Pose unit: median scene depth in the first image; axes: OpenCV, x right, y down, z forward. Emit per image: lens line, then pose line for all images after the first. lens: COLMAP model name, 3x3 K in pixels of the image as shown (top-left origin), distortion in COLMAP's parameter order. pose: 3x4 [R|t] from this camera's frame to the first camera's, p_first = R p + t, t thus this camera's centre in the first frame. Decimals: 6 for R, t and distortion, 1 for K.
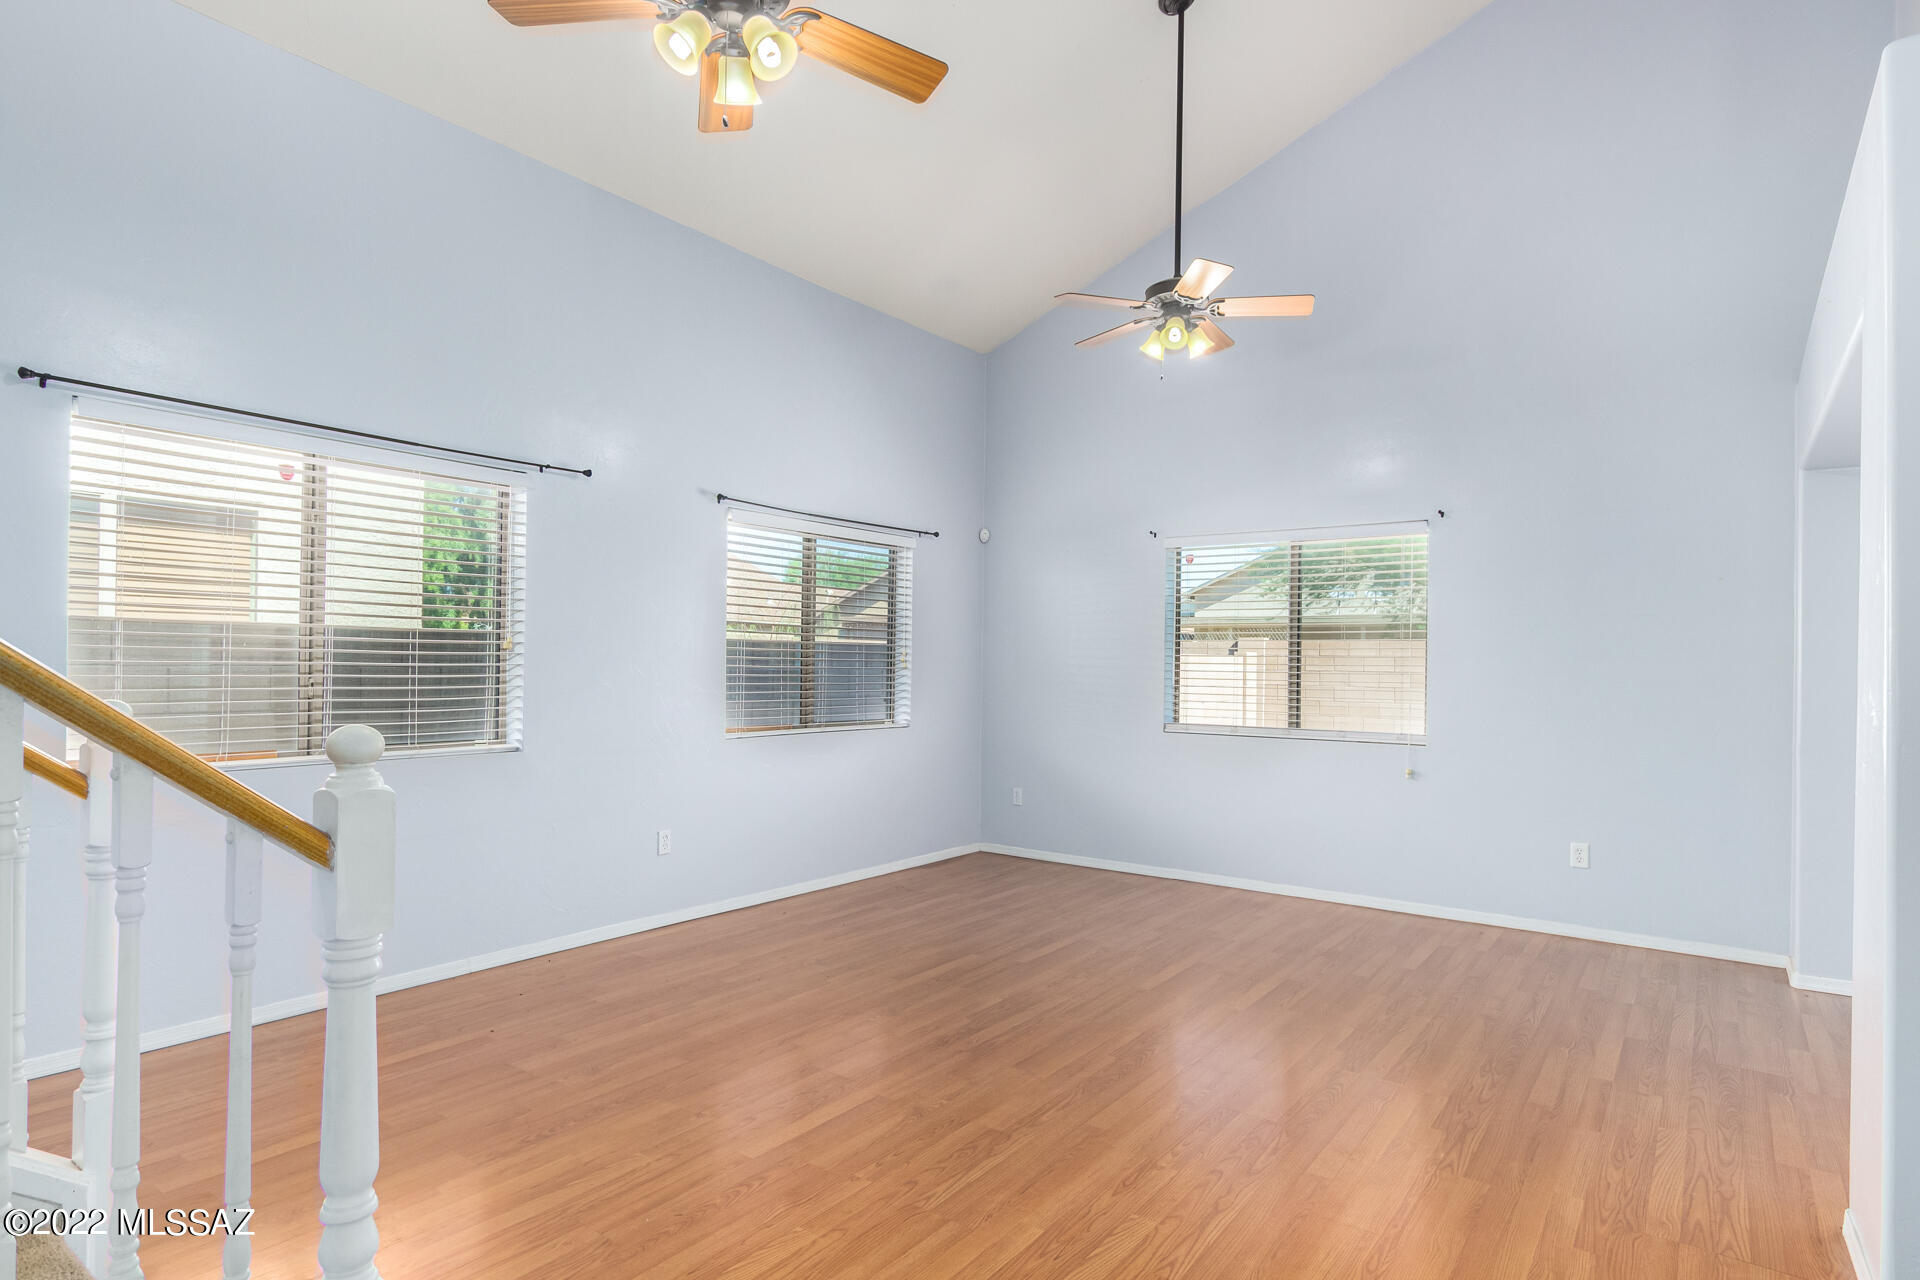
lens RADIAL K [[1033.6, 0, 966.8], [0, 1033.6, 648.2], [0, 0, 1]] dist [0.005118, 0.000776]
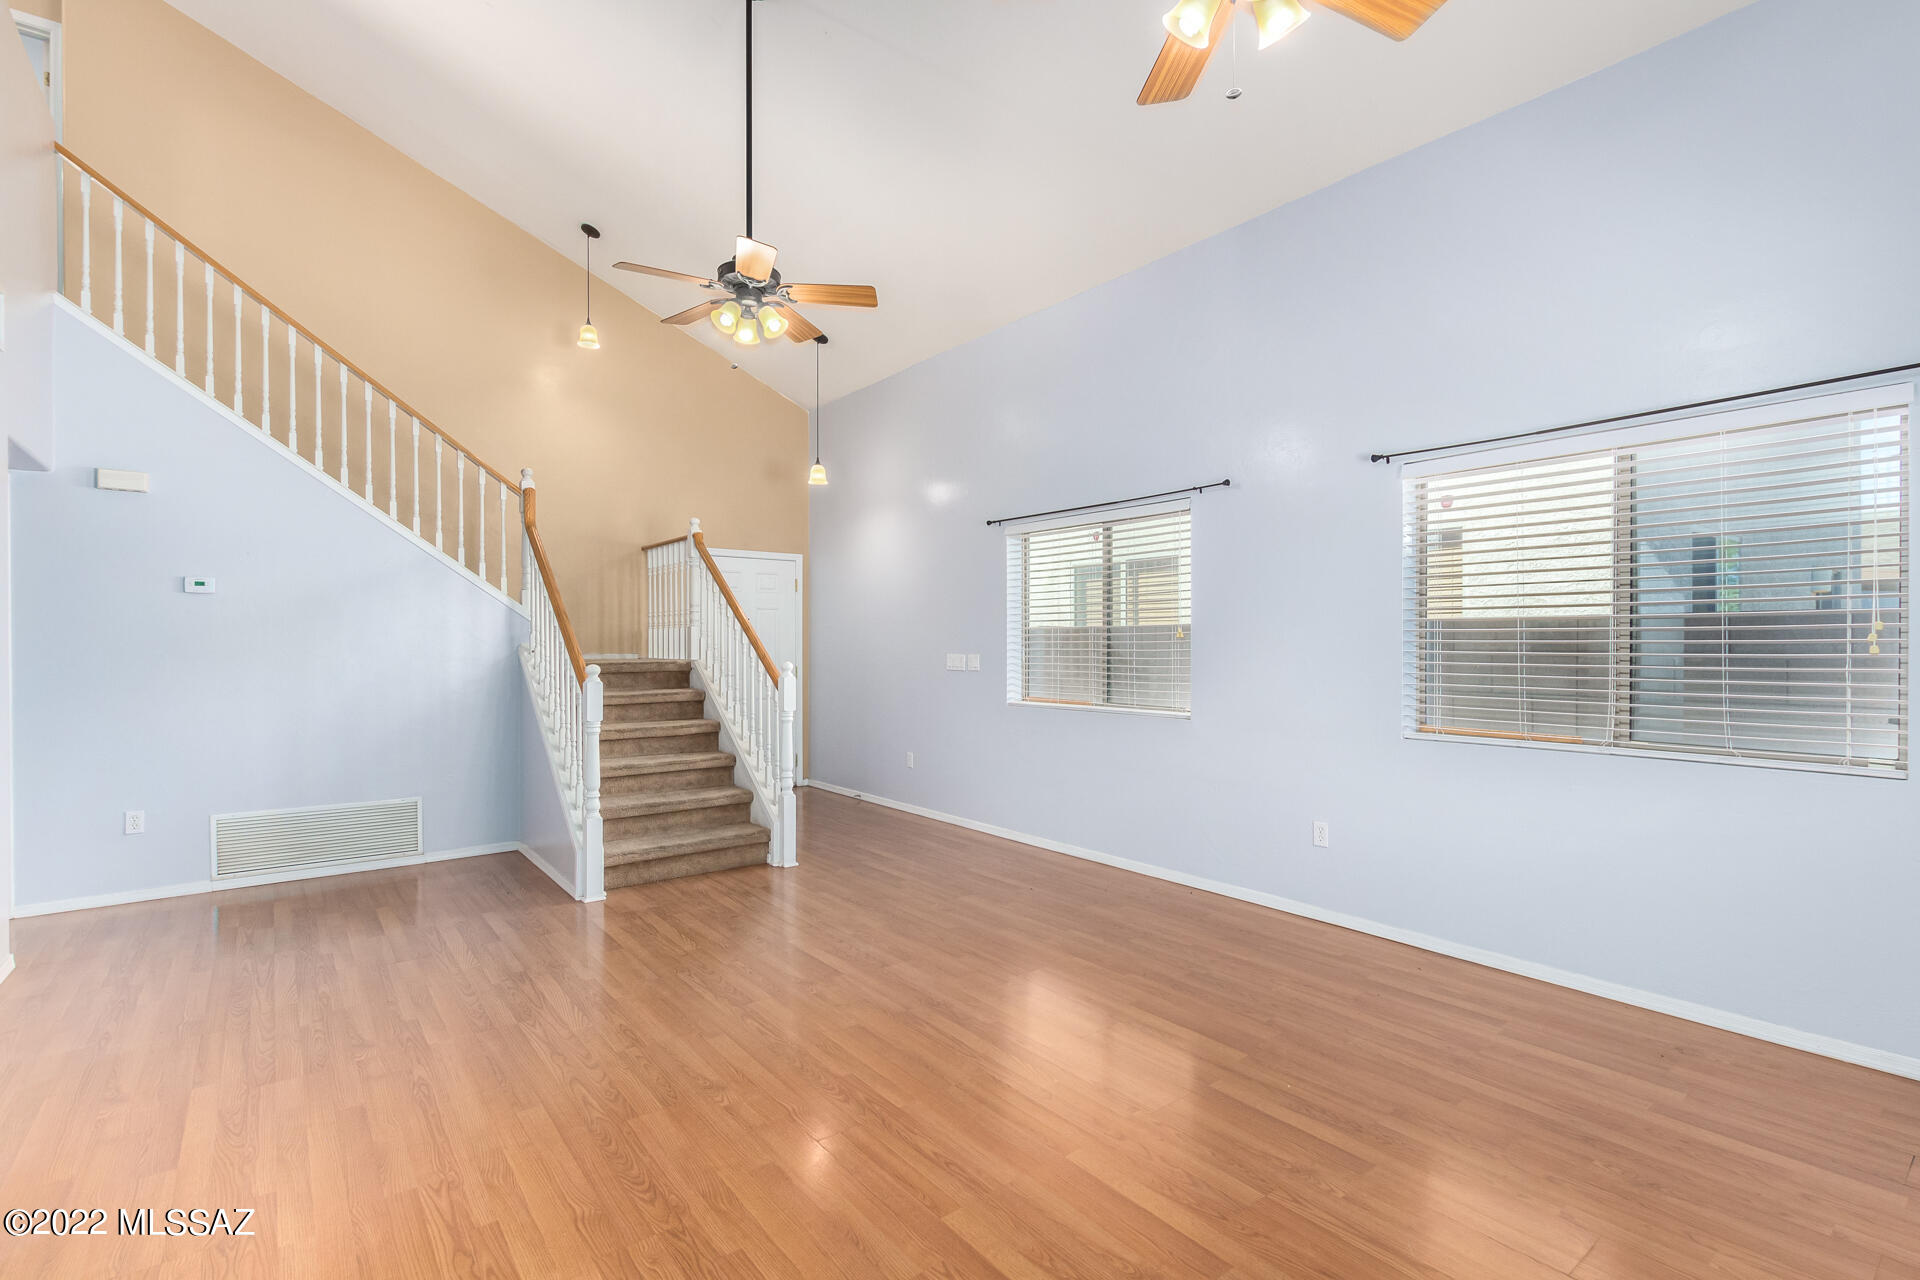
lens RADIAL K [[875.9, 0, 956.8], [0, 875.9, 642.8], [0, 0, 1]] dist [0.004404, -0.000761]
pose [[-0.272782, -0.013050, -0.961987, 0.732175], [0.010844, 0.999803, -0.016638, 0.023037], [0.962015, -0.014970, -0.272587, 1.111309]]
